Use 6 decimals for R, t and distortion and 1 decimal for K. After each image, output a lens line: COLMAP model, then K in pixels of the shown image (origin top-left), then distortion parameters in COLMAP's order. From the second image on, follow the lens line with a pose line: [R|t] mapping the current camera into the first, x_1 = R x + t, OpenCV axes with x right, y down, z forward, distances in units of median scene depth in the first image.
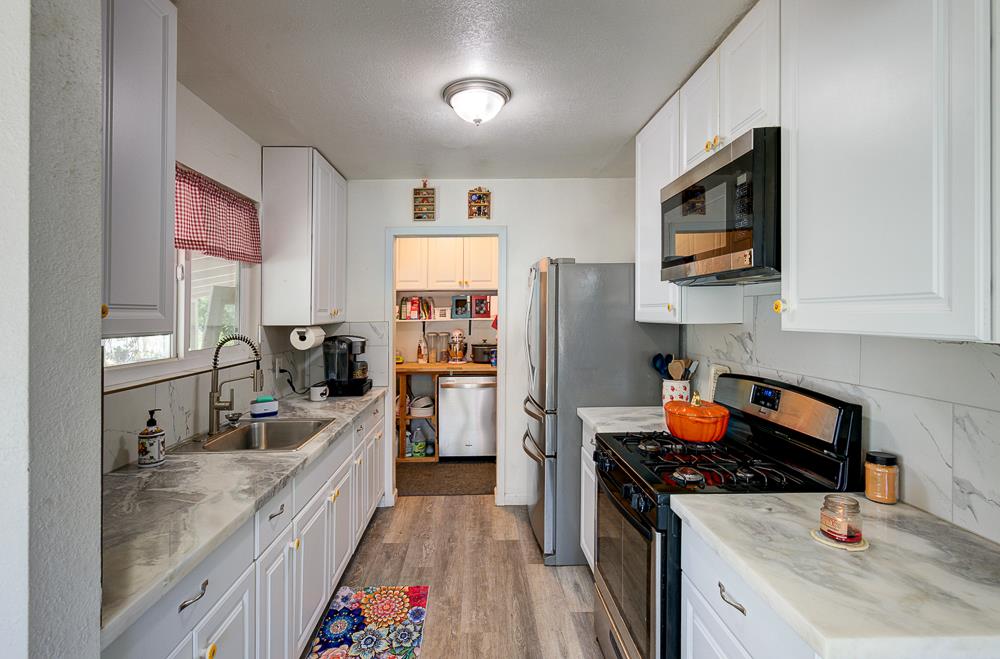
lens RADIAL K [[472.2, 0, 484.1], [0, 472.2, 328.5], [0, 0, 1]] dist [0.002067, 0.000722]
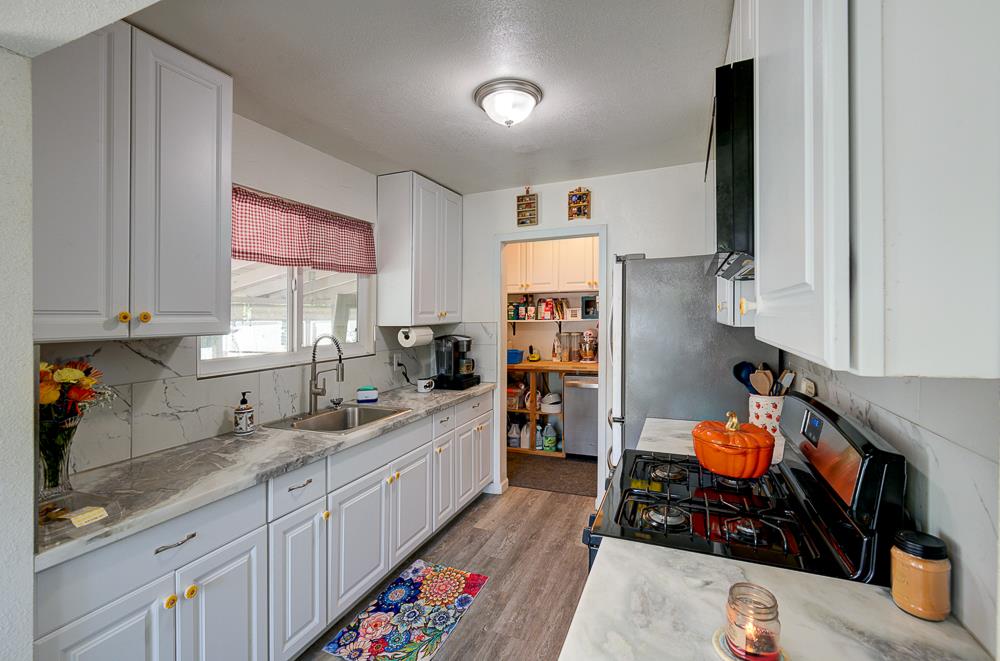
lens RADIAL K [[437.9, 0, 495.8], [0, 437.9, 326.3], [0, 0, 1]] dist [-0.001081, -0.000232]
pose [[0.916977, 0.004139, -0.398919, 0.244566], [-0.004932, 0.999987, -0.000962, -0.006067], [0.398910, 0.002850, 0.916986, 0.104459]]
